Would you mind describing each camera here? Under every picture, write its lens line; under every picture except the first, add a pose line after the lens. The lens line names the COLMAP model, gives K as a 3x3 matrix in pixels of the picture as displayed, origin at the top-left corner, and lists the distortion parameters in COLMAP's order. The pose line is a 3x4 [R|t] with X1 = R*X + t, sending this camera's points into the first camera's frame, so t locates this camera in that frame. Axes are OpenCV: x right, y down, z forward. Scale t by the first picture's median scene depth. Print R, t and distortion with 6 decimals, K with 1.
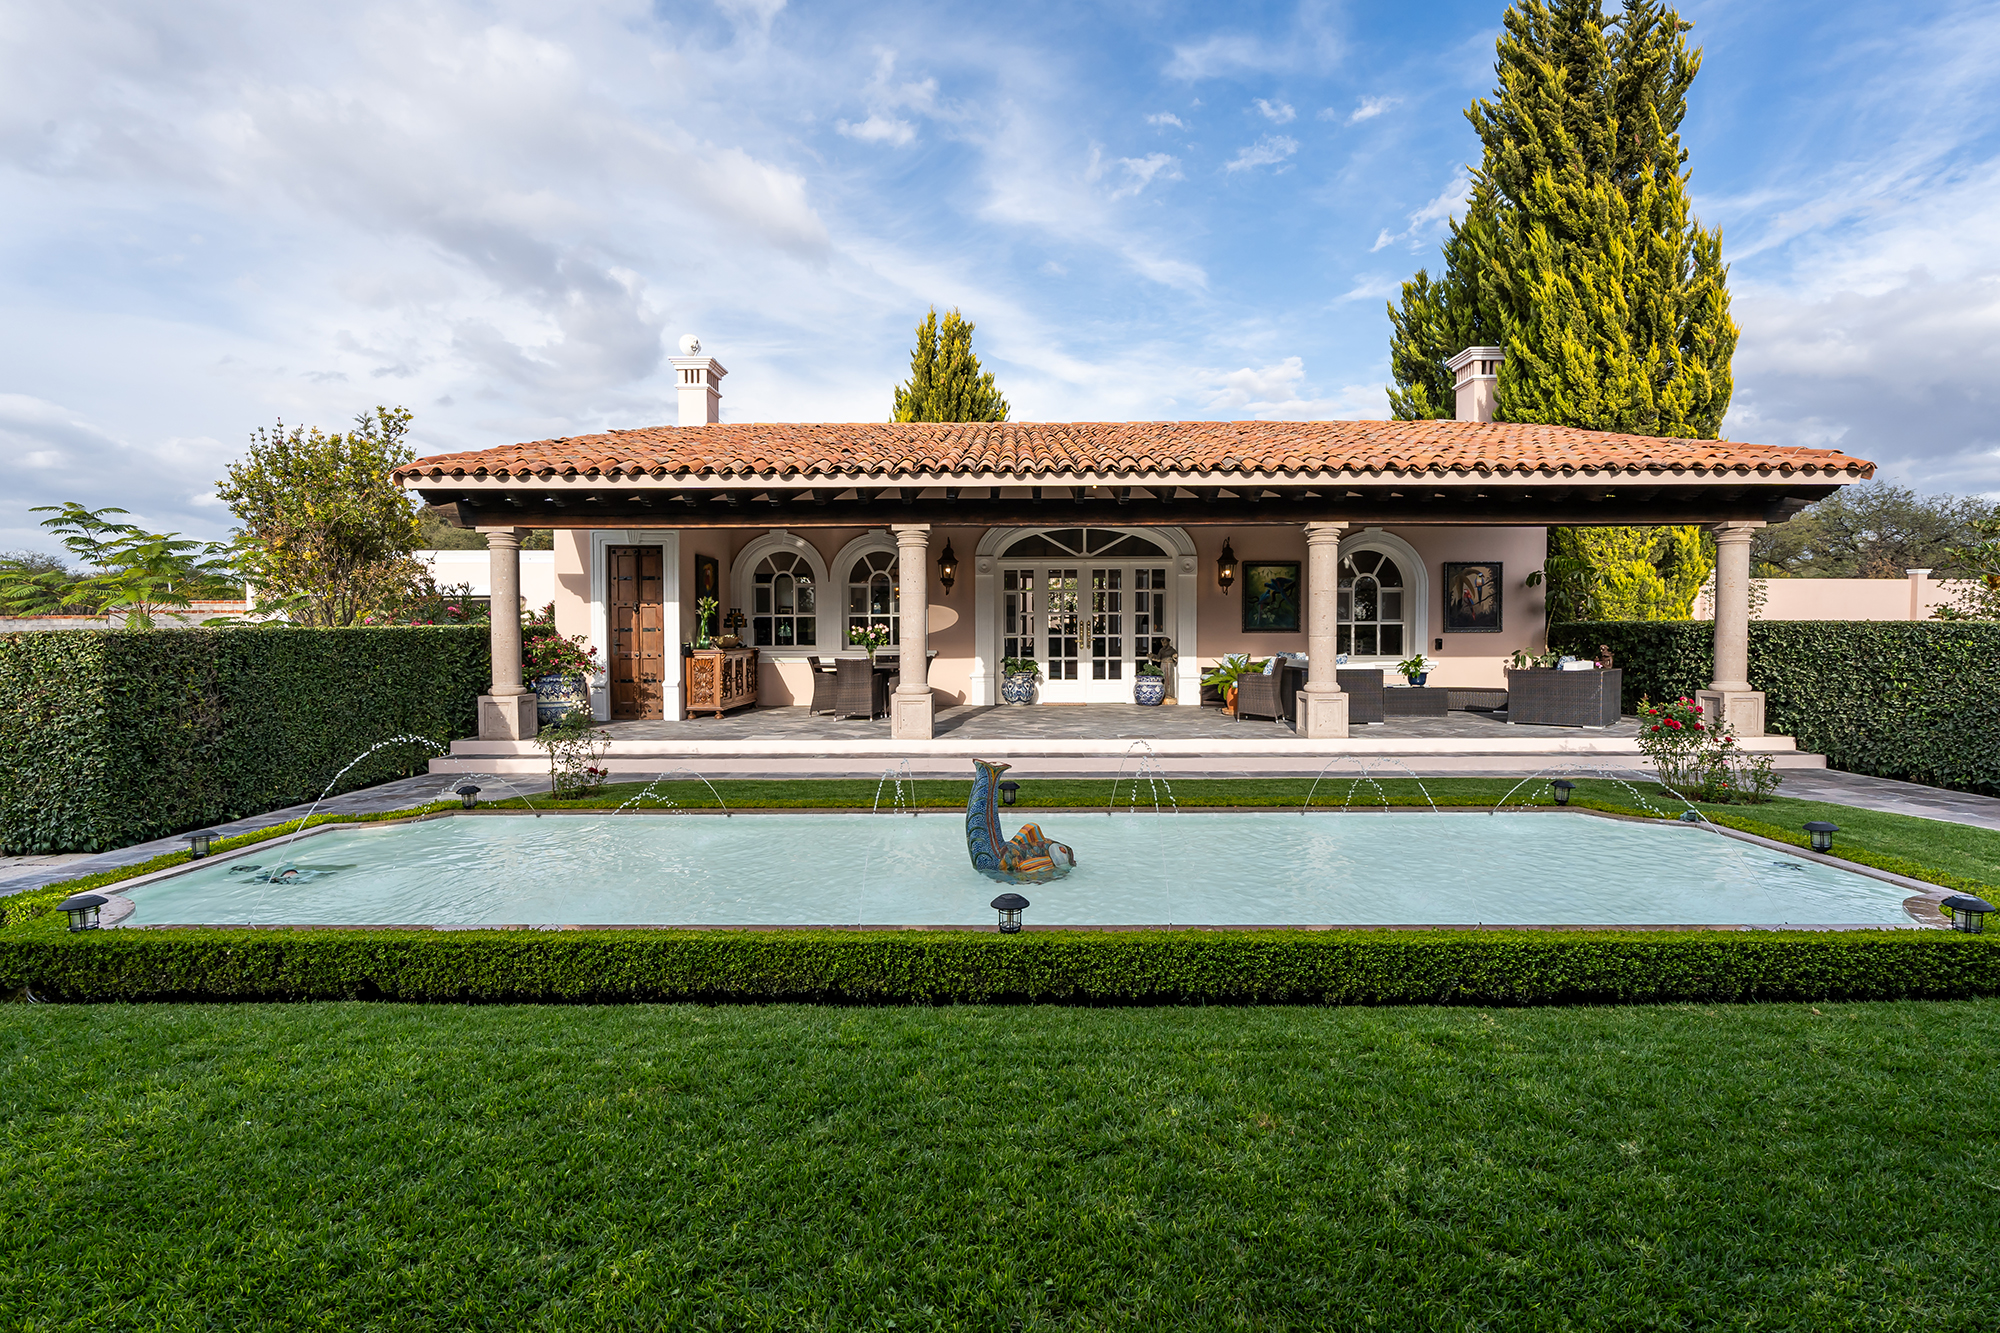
lens RADIAL K [[972.5, 0, 1008.8], [0, 972.5, 632.3], [0, 0, 1]] dist [0.001606, 0.000314]
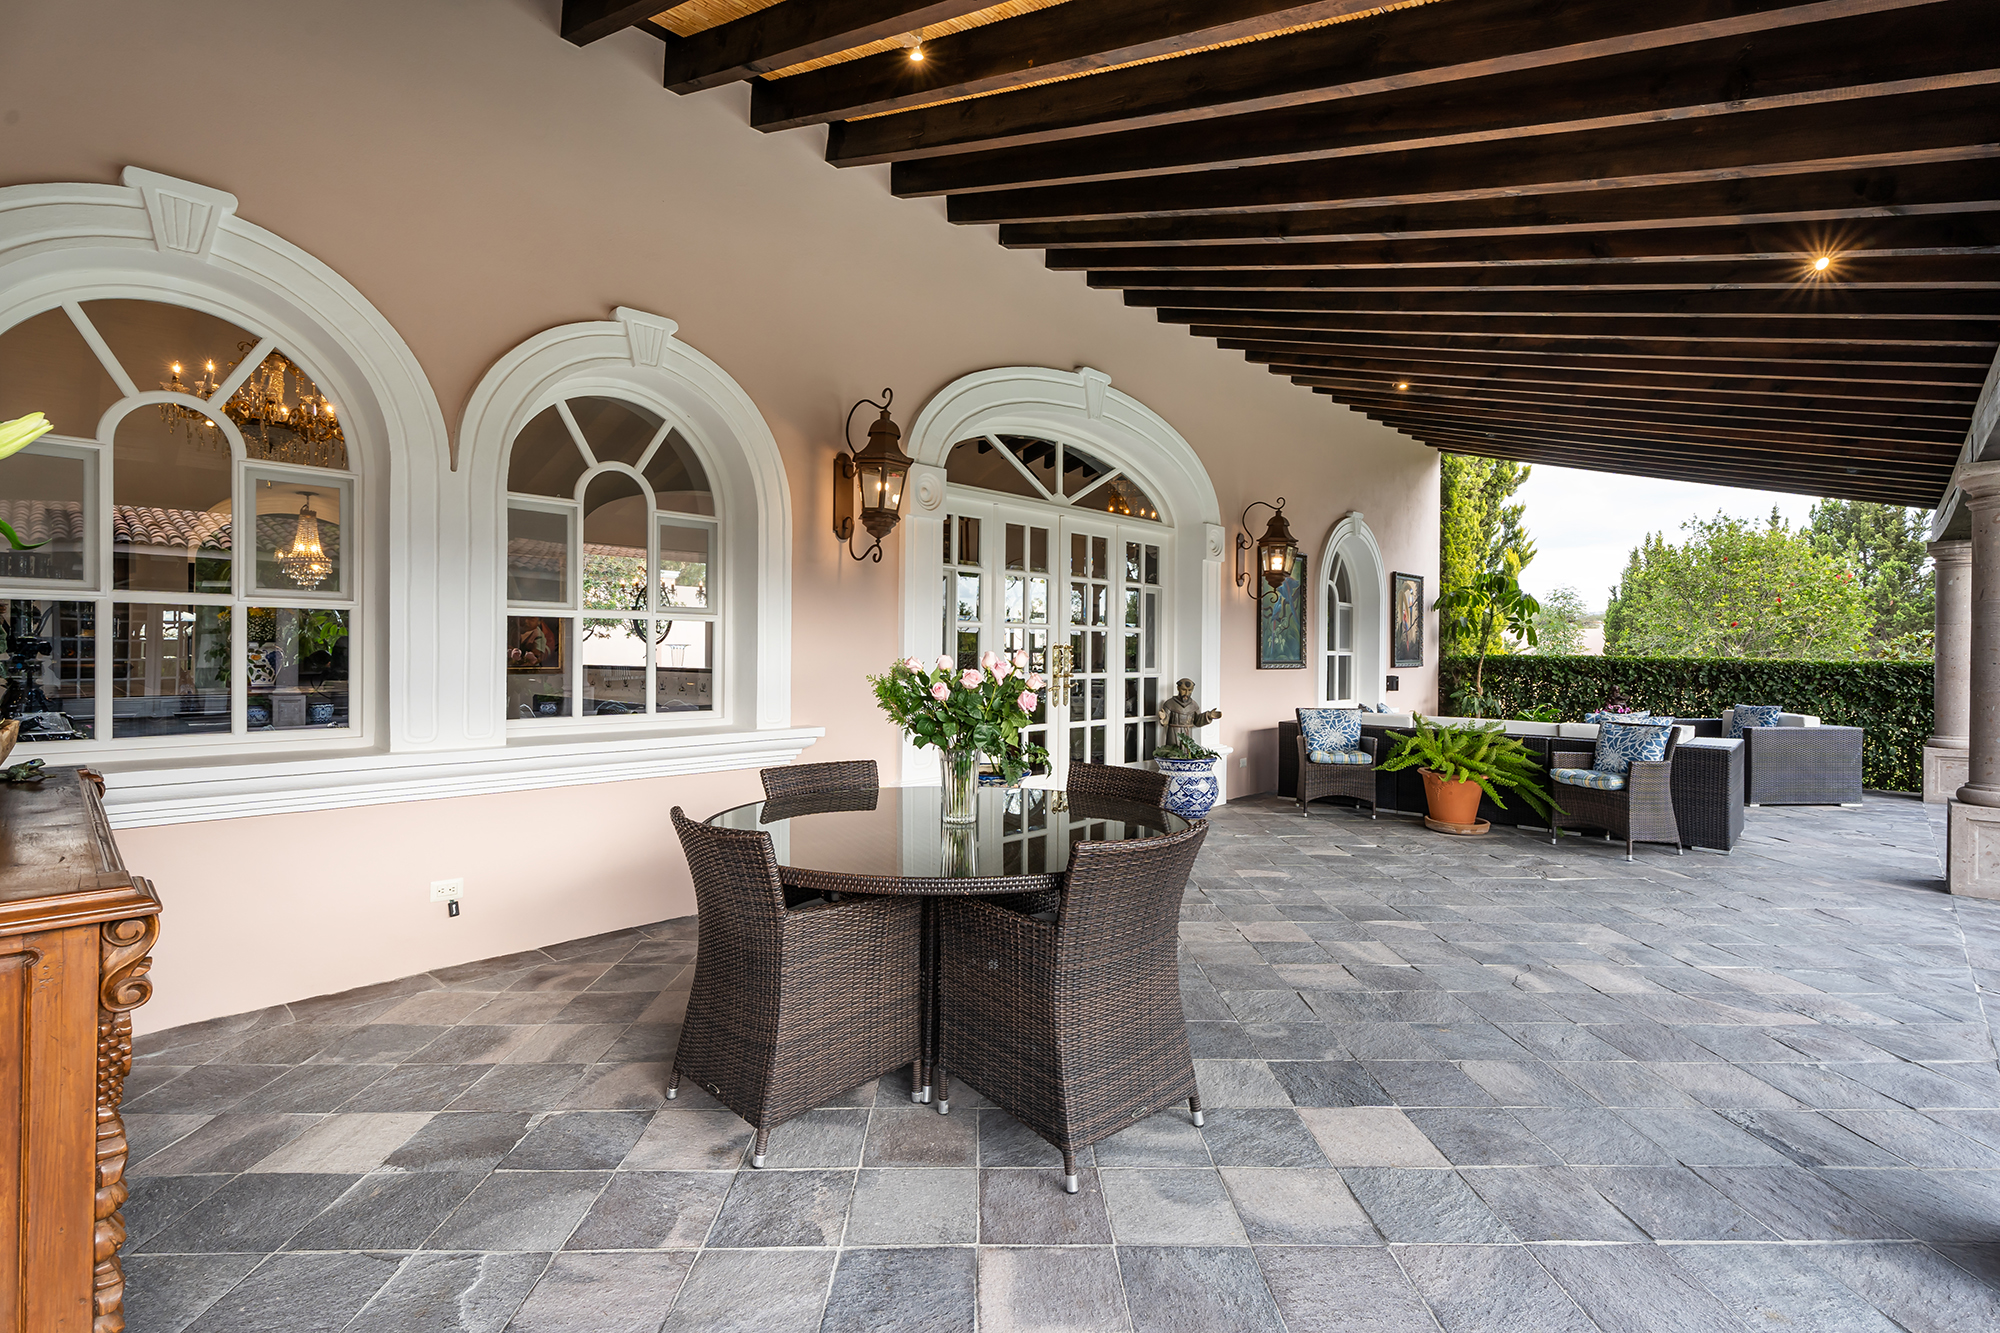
lens RADIAL K [[927.0, 0, 1013.3], [0, 927.0, 655.5], [0, 0, 1]] dist [0.020961, 0.000013]
pose [[0.671850, 0.005894, 0.740664, -0.266404], [-0.008330, 0.999965, -0.000401, -0.005990], [-0.740640, -0.005900, 0.671876, 0.741205]]
